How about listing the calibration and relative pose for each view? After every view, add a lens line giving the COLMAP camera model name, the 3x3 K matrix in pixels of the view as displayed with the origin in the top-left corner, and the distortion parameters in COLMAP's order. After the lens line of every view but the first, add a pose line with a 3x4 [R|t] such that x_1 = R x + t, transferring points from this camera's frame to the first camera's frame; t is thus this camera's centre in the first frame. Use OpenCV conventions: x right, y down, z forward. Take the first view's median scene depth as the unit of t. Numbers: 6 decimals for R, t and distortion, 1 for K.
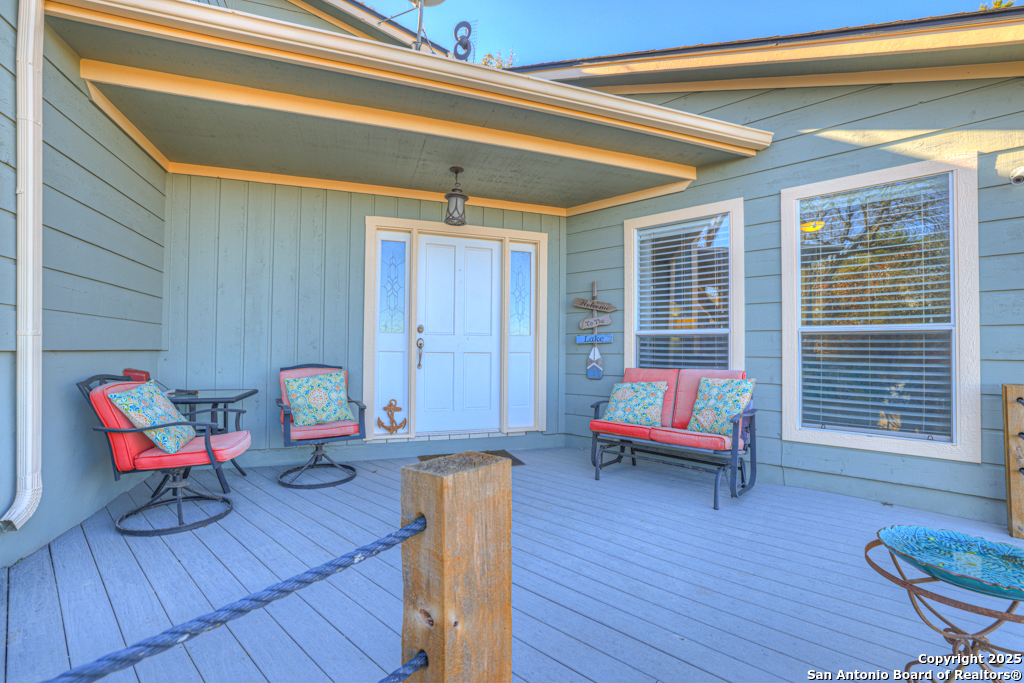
lens RADIAL K [[433.8, 0, 512.0], [0, 433.8, 341.5], [0, 0, 1]] dist [-0.036701, 0.011294]
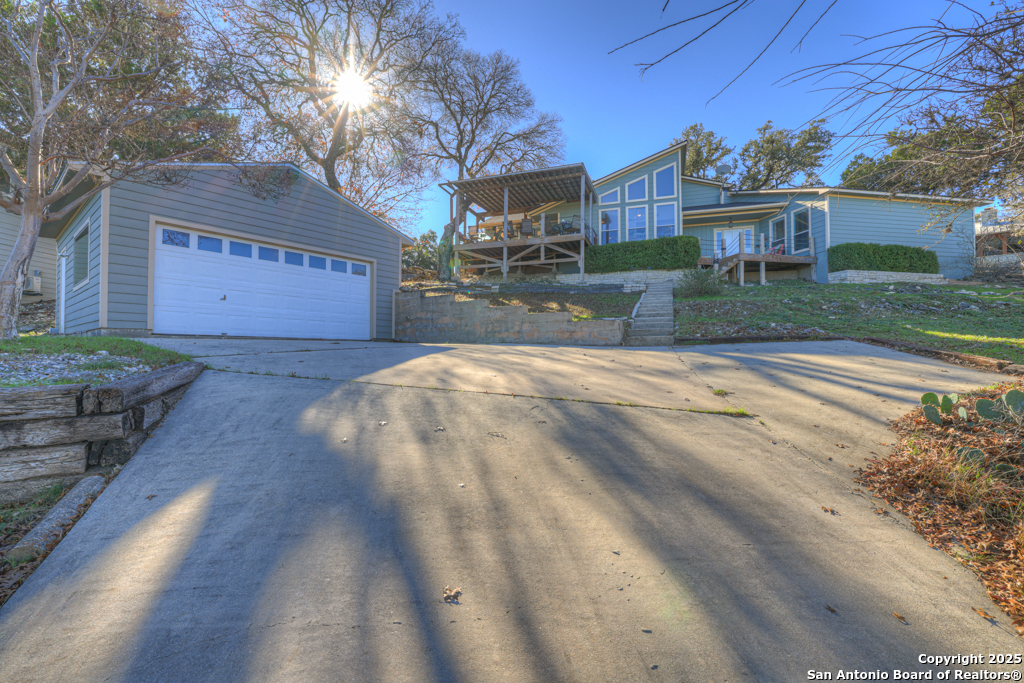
lens RADIAL K [[433.8, 0, 512.0], [0, 433.8, 341.5], [0, 0, 1]] dist [-0.036701, 0.011294]
pose [[0.782697, -0.018762, -0.622121, 1.126064], [0.015888, 0.999822, -0.010164, 1.267478], [0.622201, -0.001929, 0.782855, -5.314526]]
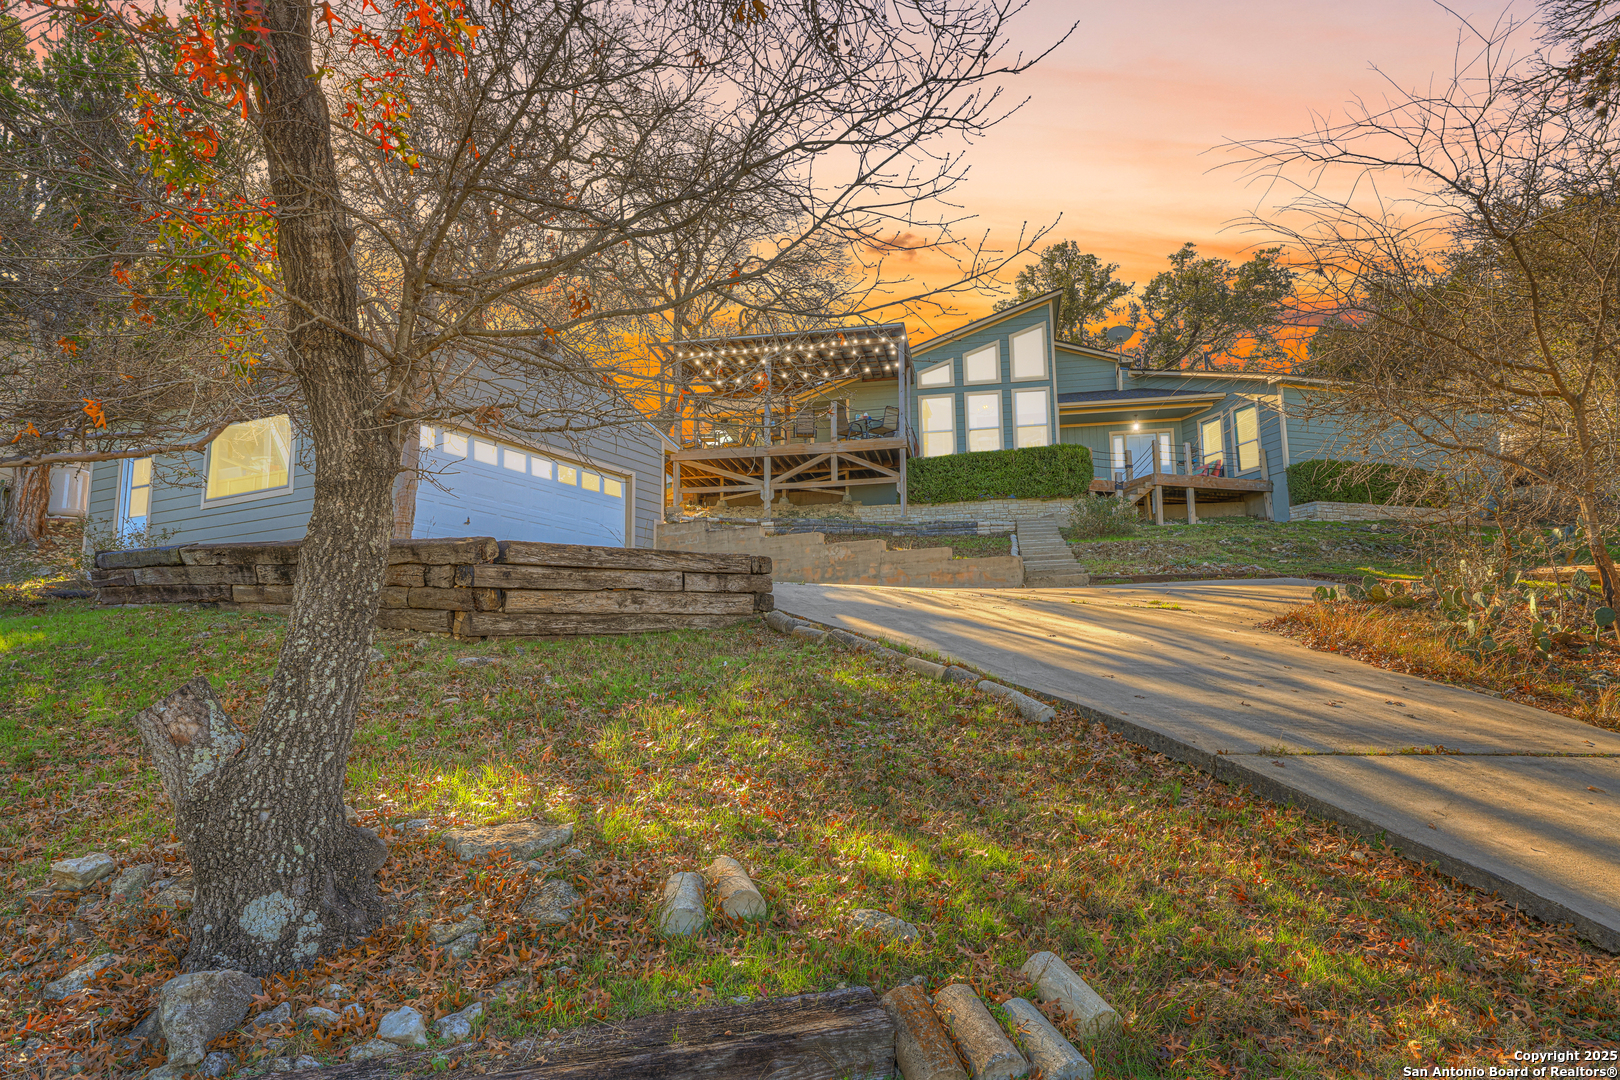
lens RADIAL K [[1003.4, 0, 810.0], [0, 1003.4, 540.0], [0, 0, 1]] dist [-0.017161, 0.032822]
pose [[0.870146, -0.092329, -0.484067, 1.403882], [0.029548, 0.990300, -0.135771, 1.612889], [0.491907, 0.103837, 0.864434, -7.172414]]
